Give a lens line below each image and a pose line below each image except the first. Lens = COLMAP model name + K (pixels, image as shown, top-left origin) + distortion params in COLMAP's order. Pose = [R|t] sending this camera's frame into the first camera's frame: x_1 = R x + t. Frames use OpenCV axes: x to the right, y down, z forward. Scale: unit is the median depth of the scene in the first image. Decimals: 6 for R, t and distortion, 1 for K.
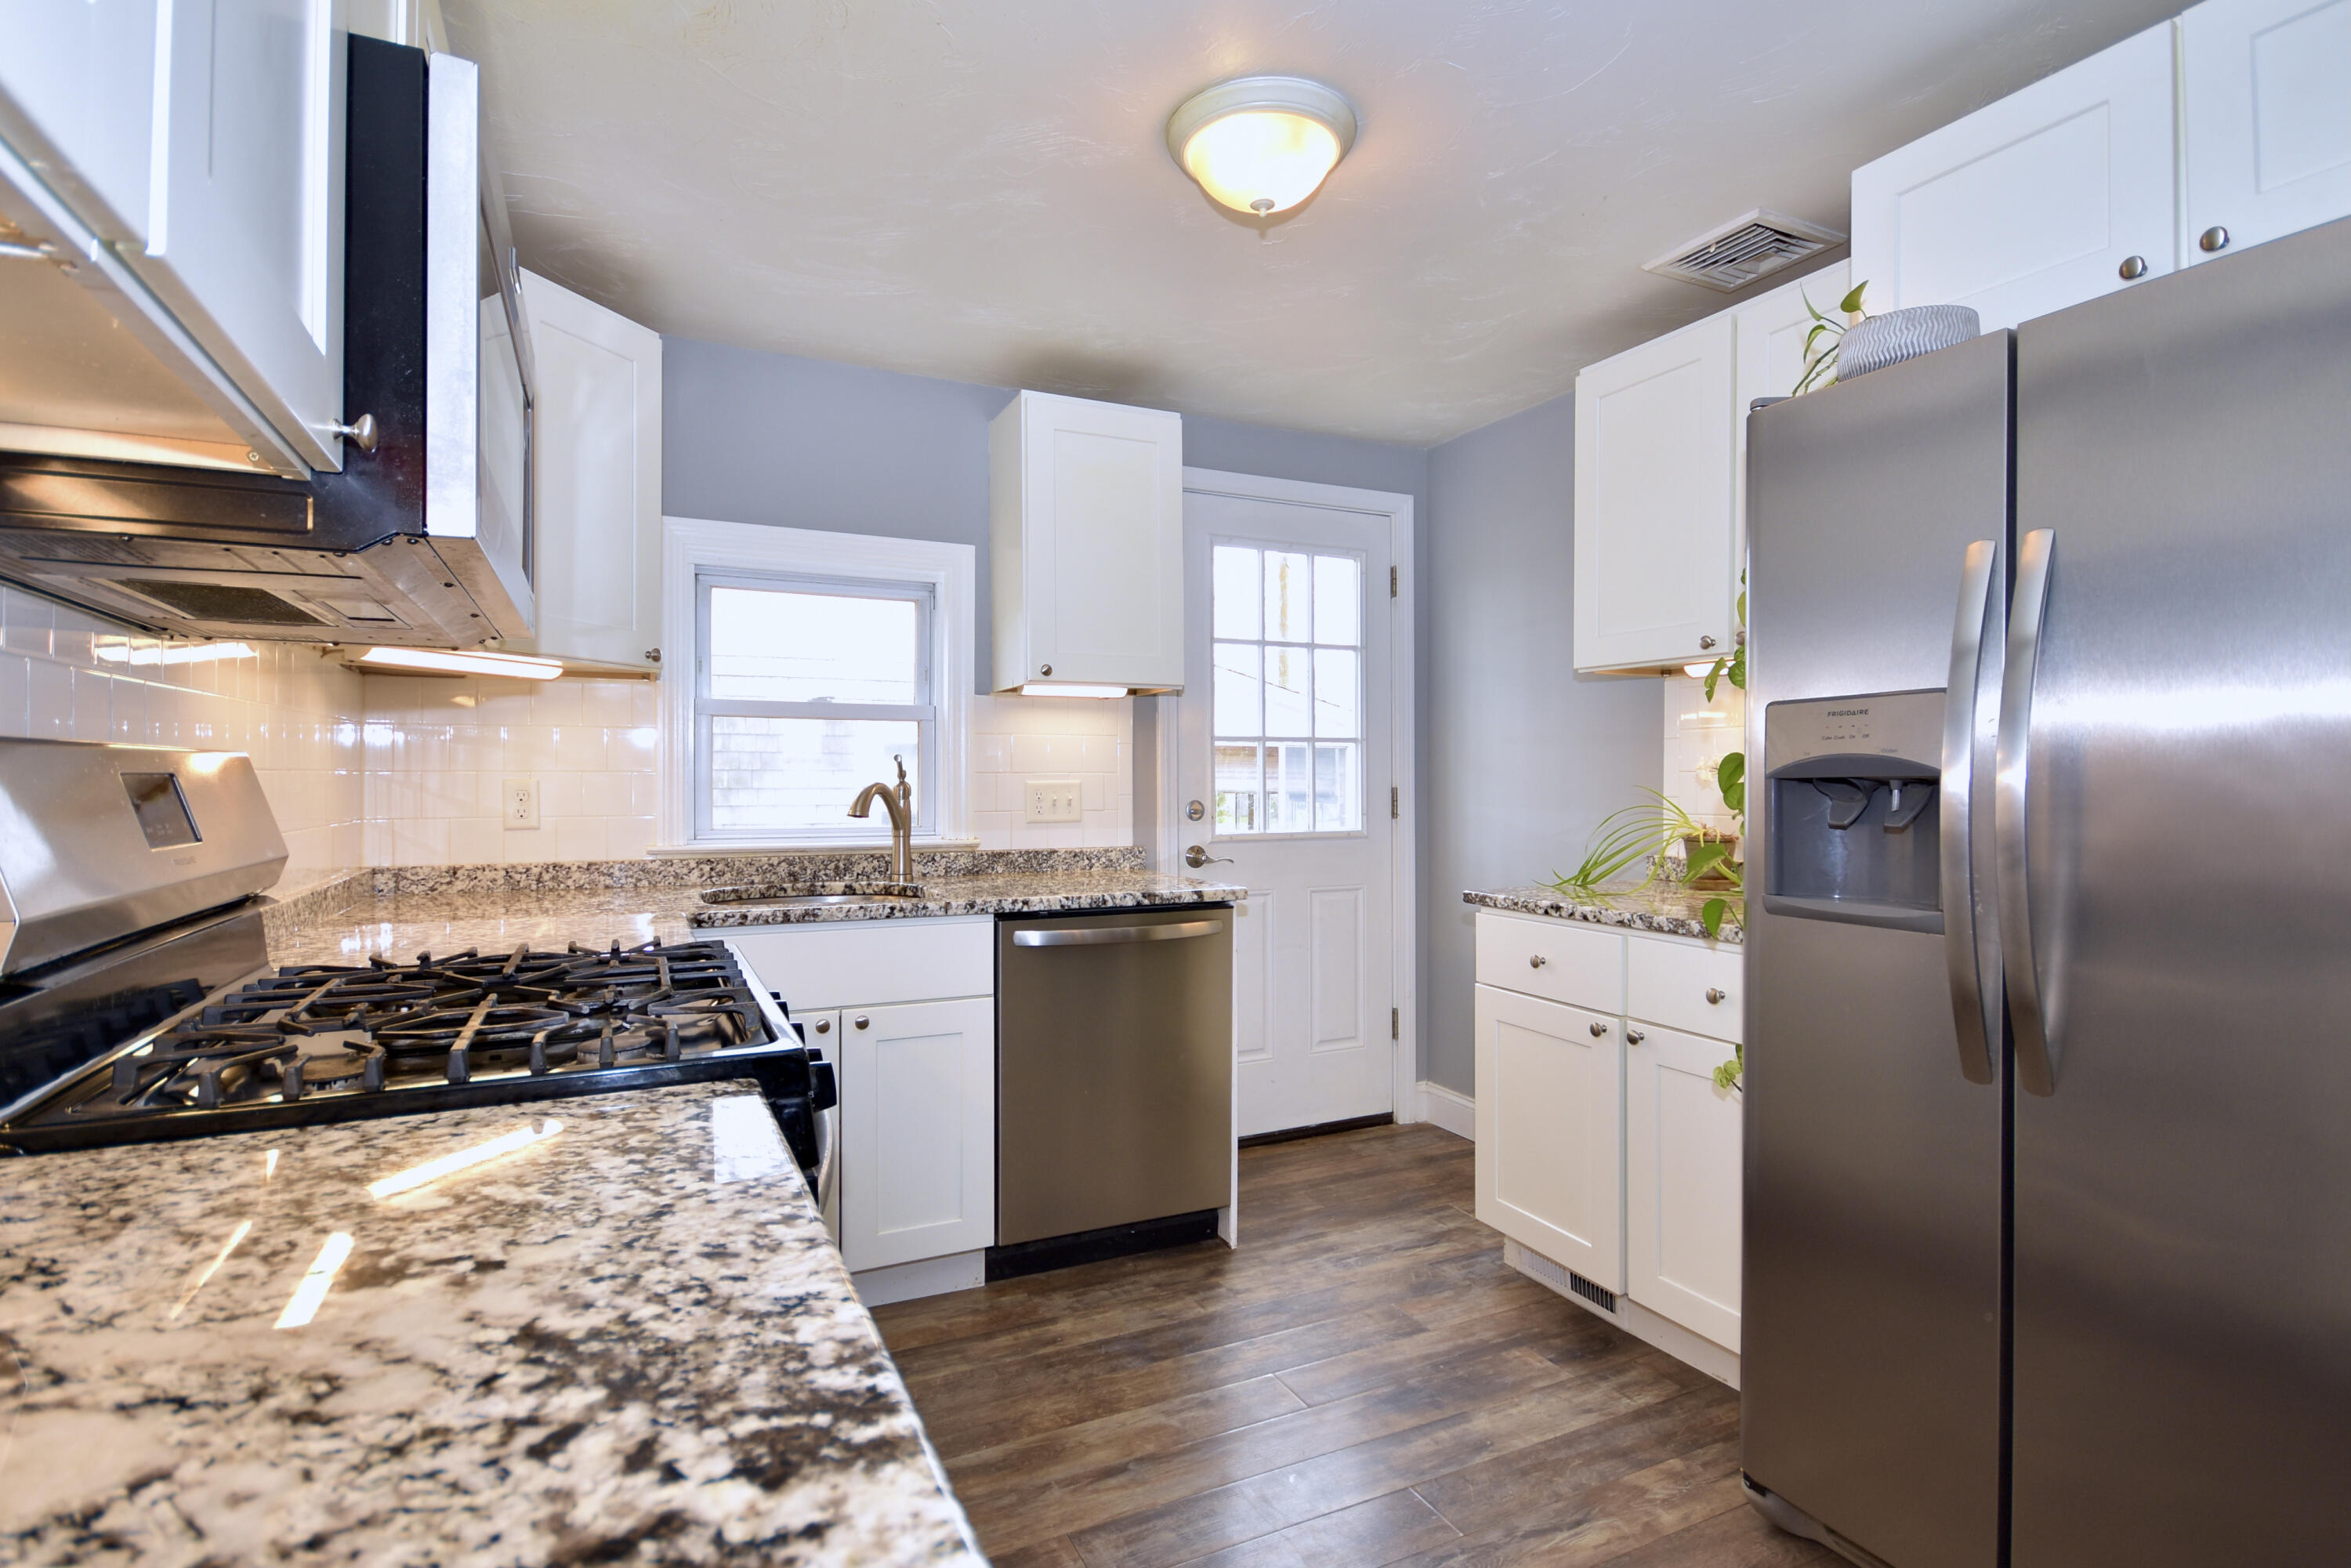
lens RADIAL K [[1128.3, 0, 1169.1], [0, 1128.3, 777.6], [0, 0, 1]] dist [0.003895, -0.001407]
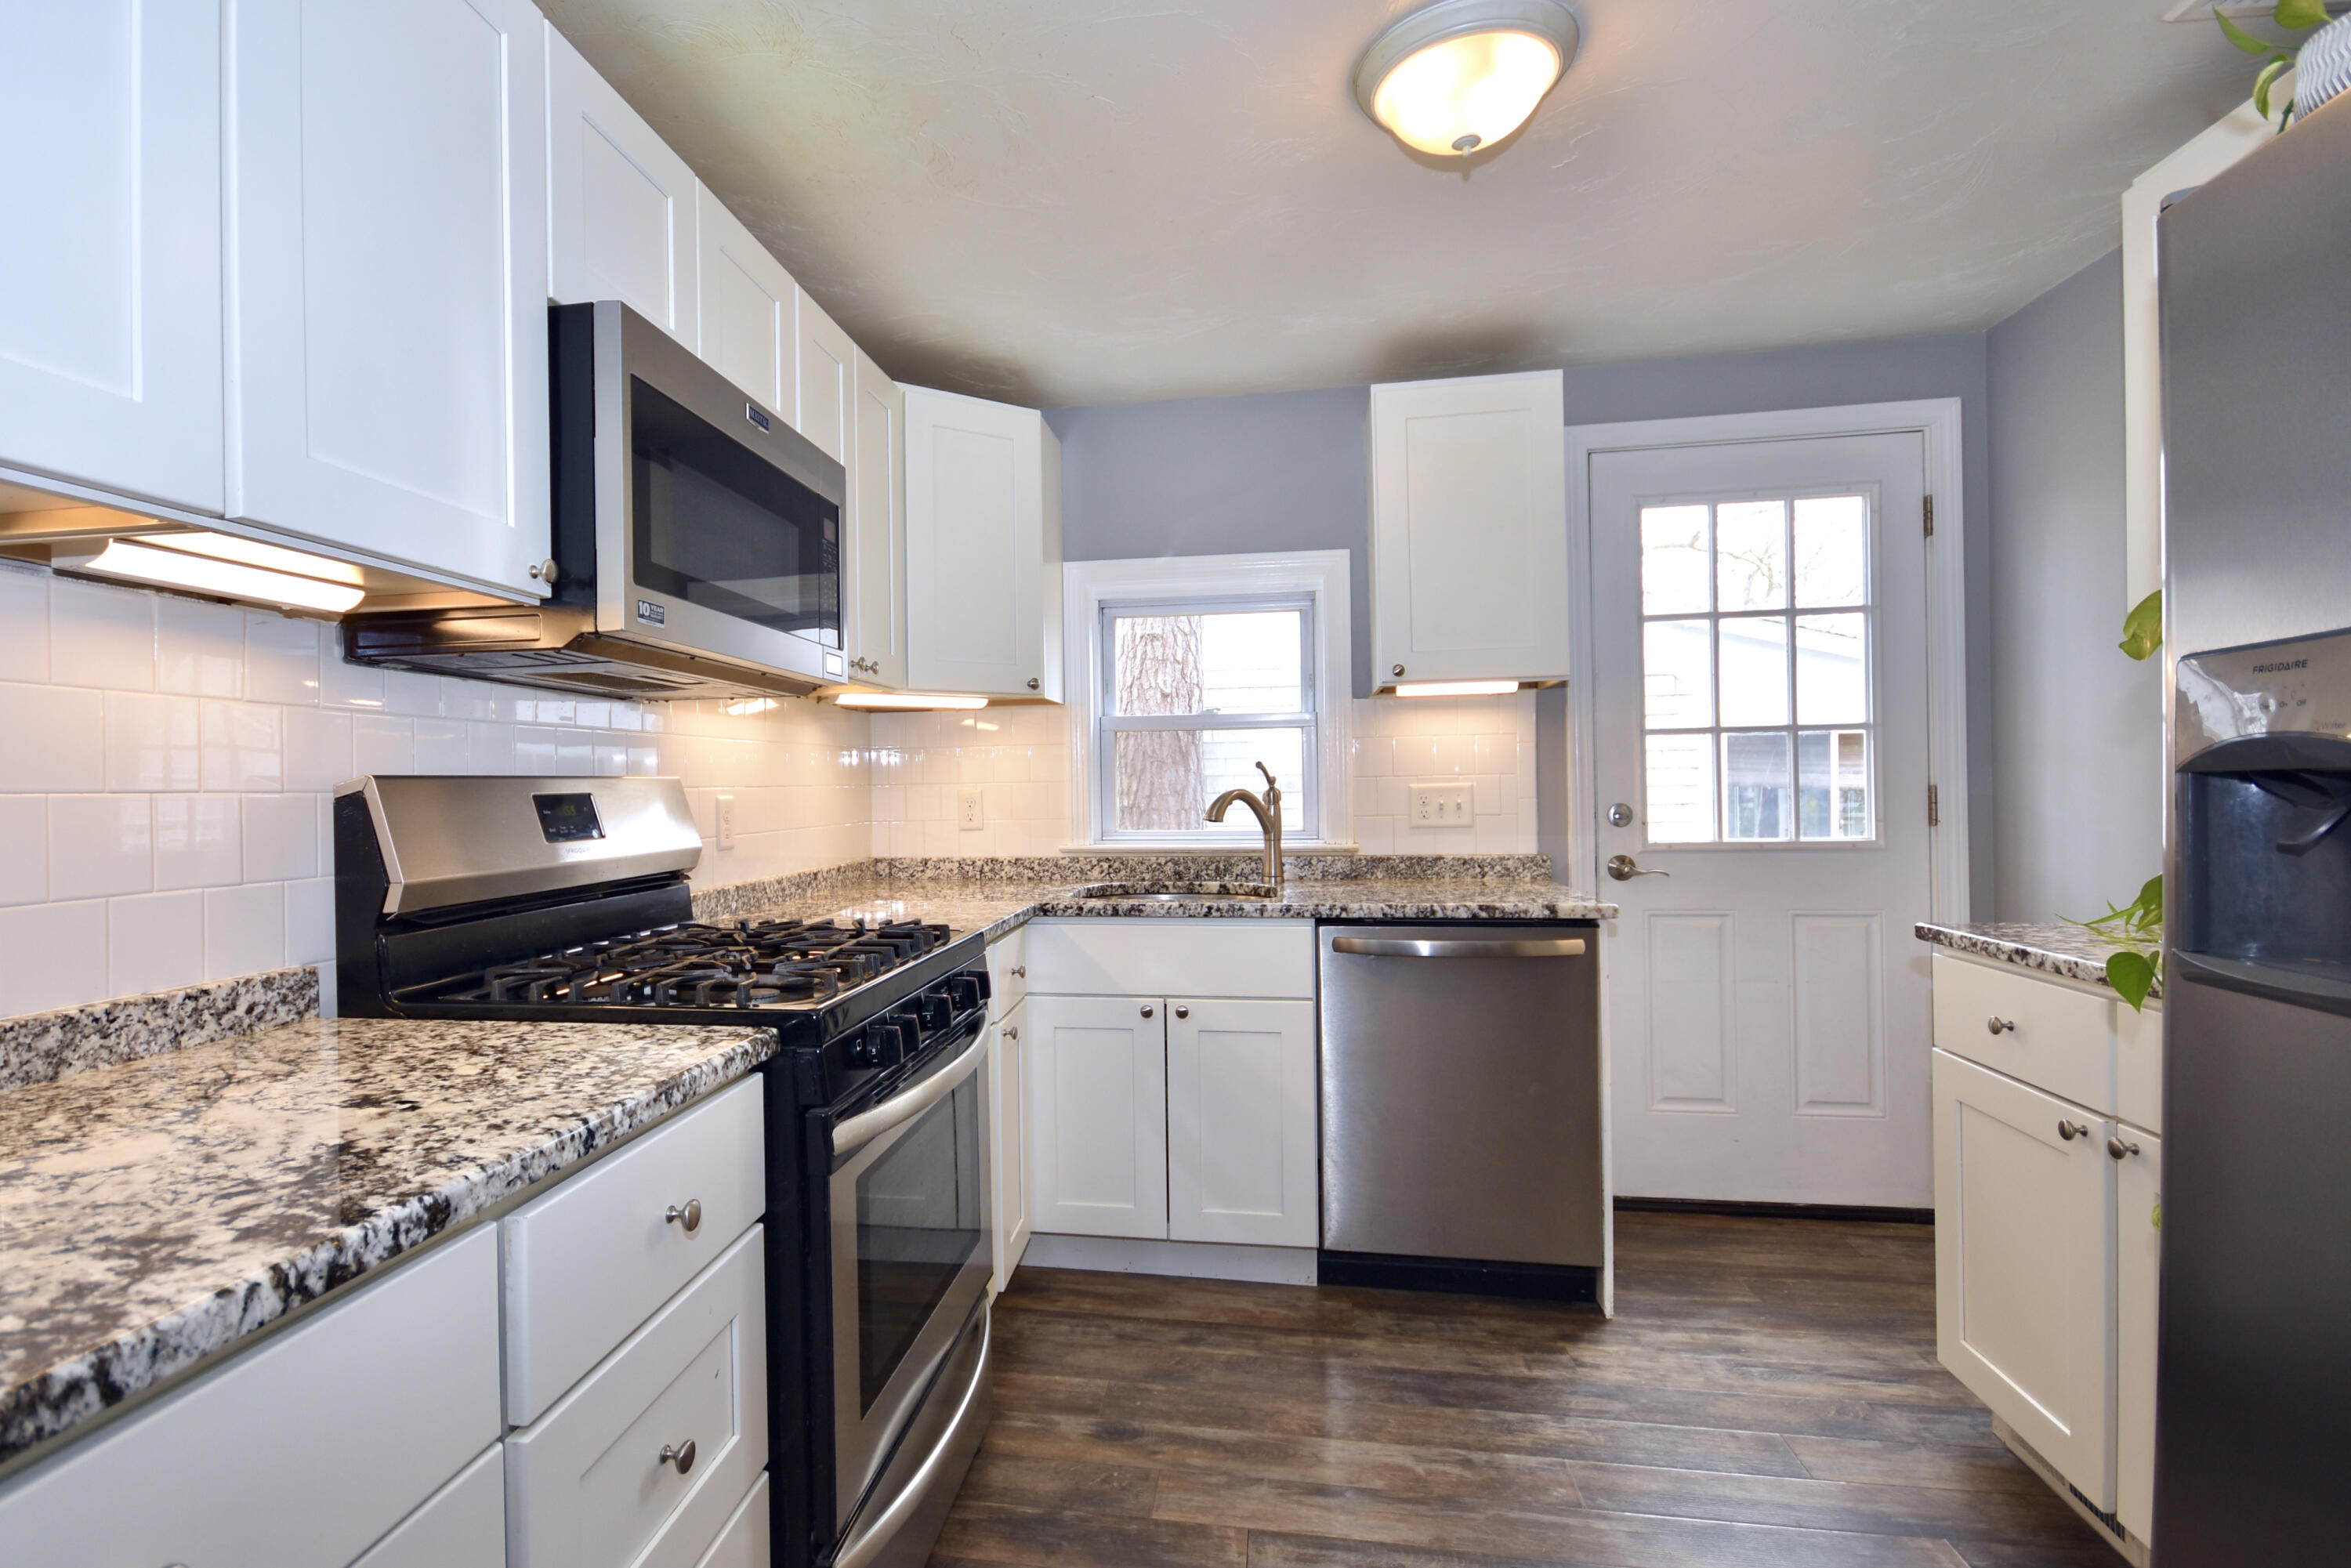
lens RADIAL K [[1128.3, 0, 1080.8], [0, 1128.3, 787.1], [0, 0, 1]] dist [0.003895, -0.001407]
pose [[0.811522, -0.012745, -0.584183, 0.254632], [0.016986, 0.999854, 0.001782, -0.001648], [0.584075, -0.011368, 0.811620, 0.061732]]
